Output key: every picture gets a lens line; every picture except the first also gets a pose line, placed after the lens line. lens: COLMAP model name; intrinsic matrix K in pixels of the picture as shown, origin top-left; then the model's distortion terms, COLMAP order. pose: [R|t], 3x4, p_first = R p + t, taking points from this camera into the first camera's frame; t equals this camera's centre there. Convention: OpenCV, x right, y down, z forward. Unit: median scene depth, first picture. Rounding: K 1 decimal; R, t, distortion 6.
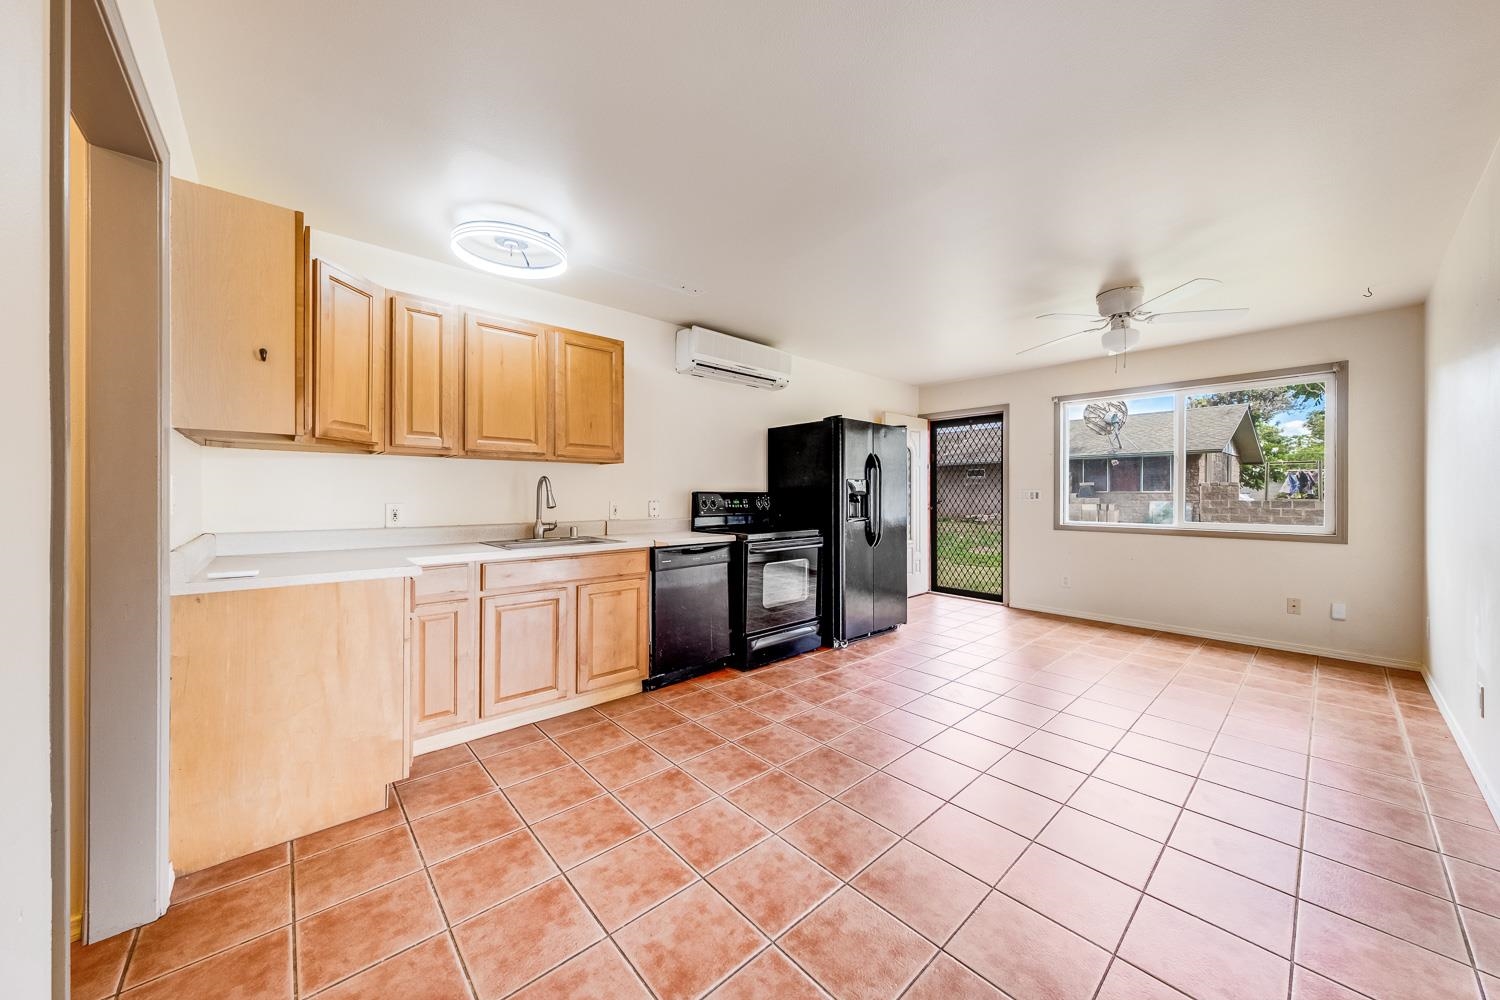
lens RADIAL K [[501.9, 0, 754.8], [0, 501.9, 494.8], [0, 0, 1]] dist [0.002082, -0.000046]
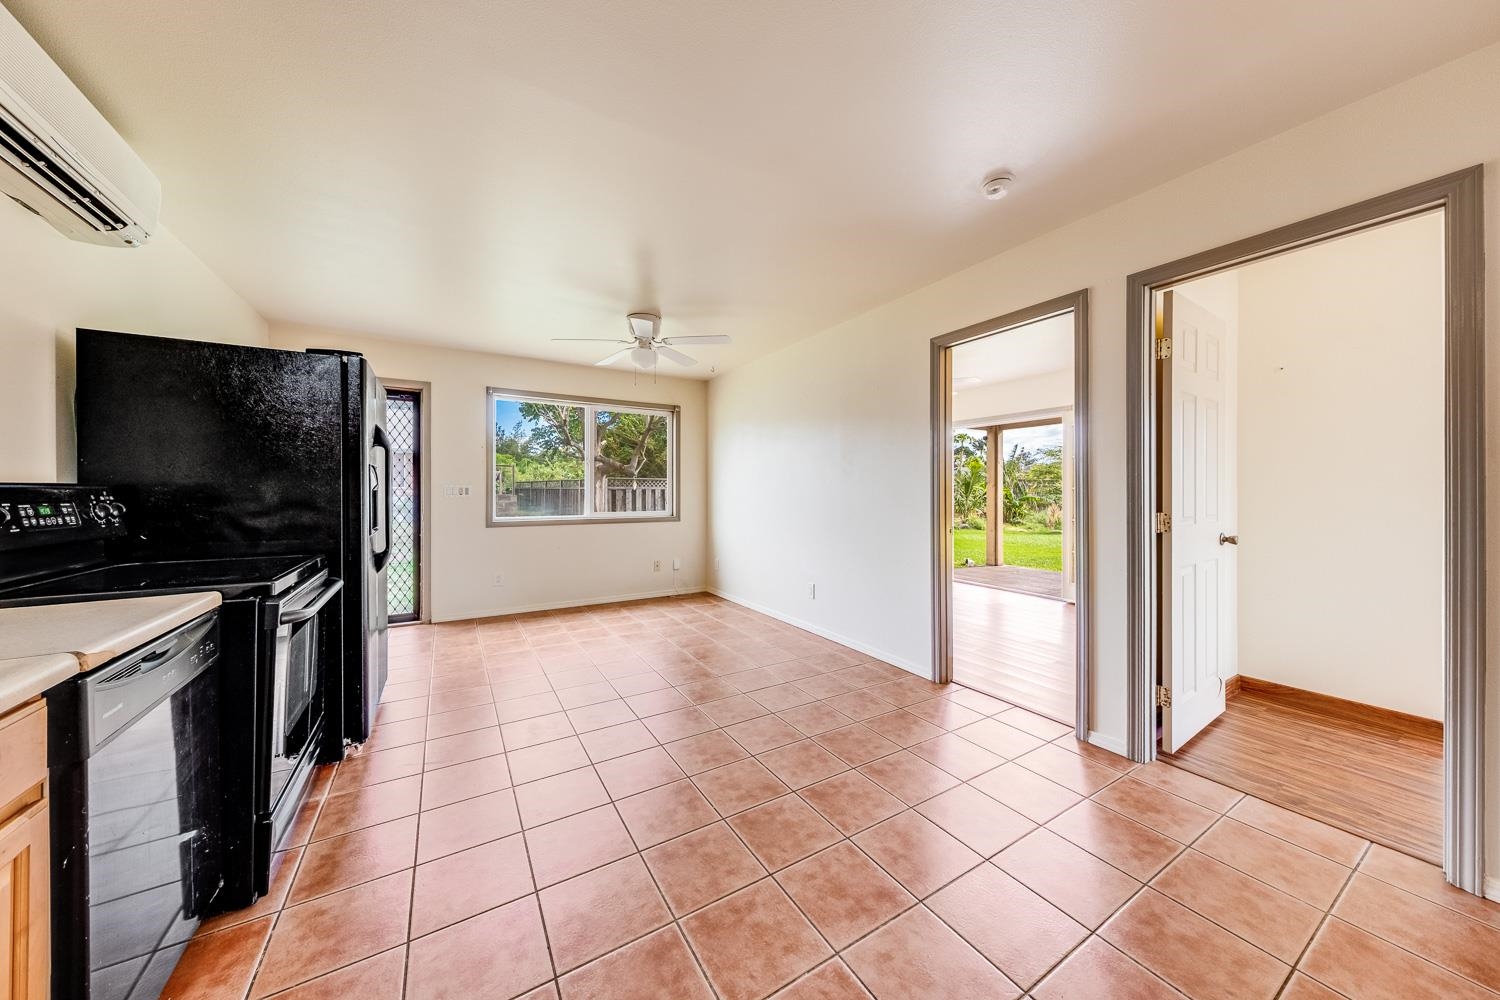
lens RADIAL K [[501.9, 0, 754.8], [0, 501.9, 494.8], [0, 0, 1]] dist [0.002082, -0.000046]
pose [[0.193211, -0.008247, 0.981123, -0.330694], [-0.000696, 0.999963, 0.008542, -0.000722], [-0.981157, -0.002333, 0.193198, 0.463387]]
